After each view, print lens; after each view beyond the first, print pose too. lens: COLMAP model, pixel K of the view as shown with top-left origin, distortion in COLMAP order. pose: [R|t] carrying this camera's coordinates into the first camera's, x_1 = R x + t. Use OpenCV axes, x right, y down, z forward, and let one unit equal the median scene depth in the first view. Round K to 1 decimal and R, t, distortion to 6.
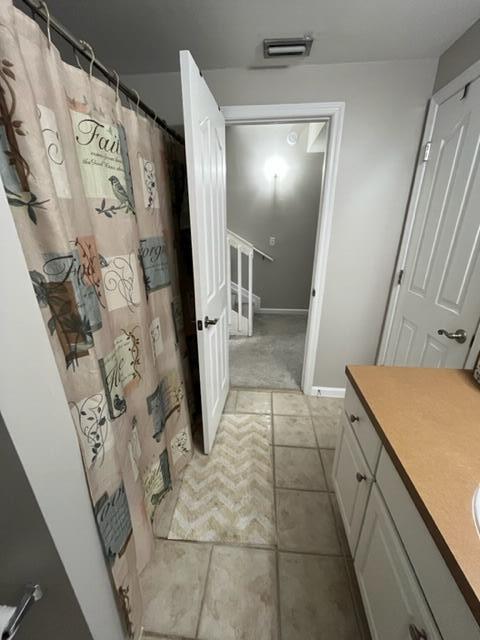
lens RADIAL K [[258.5, 0, 240.8], [0, 258.5, 318.6], [0, 0, 1]] dist [-0.002601, -0.000495]
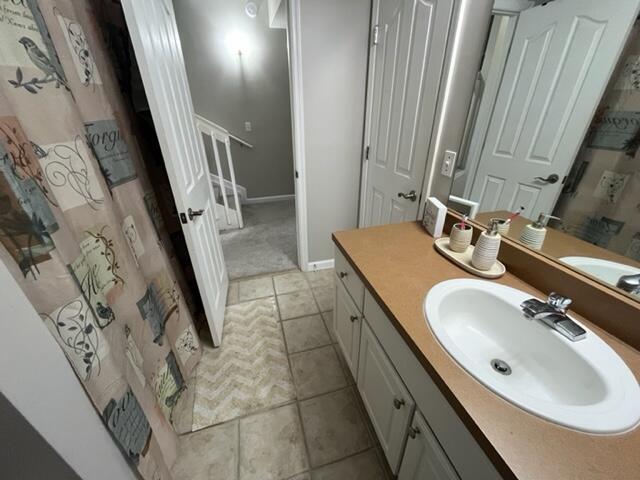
lens RADIAL K [[258.5, 0, 318.7], [0, 258.5, 238.7], [0, 0, 1]] dist [-0.002601, -0.000495]
pose [[0.934994, -0.170584, 0.310946, -0.004783], [0.134326, 0.981743, 0.134673, 0.040430], [-0.328242, -0.084150, 0.940838, -0.050075]]
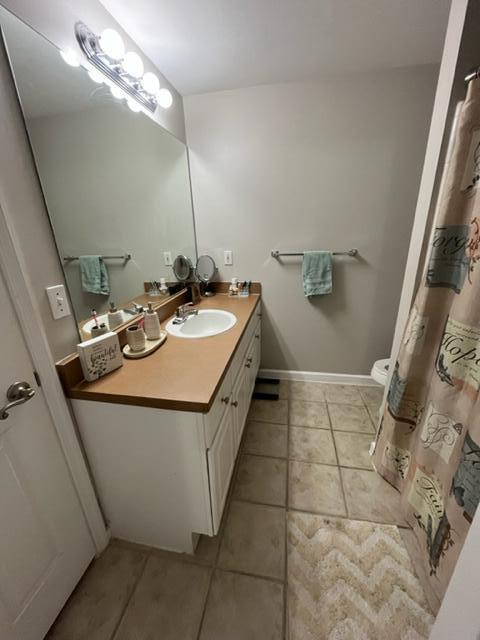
lens RADIAL K [[258.5, 0, 240.8], [0, 258.5, 318.6], [0, 0, 1]] dist [-0.002601, -0.000495]
pose [[-0.994839, 0.000860, 0.101466, 0.212505], [0.065394, 0.770040, 0.634635, -0.434816], [-0.077587, 0.637995, -0.766122, 1.277836]]
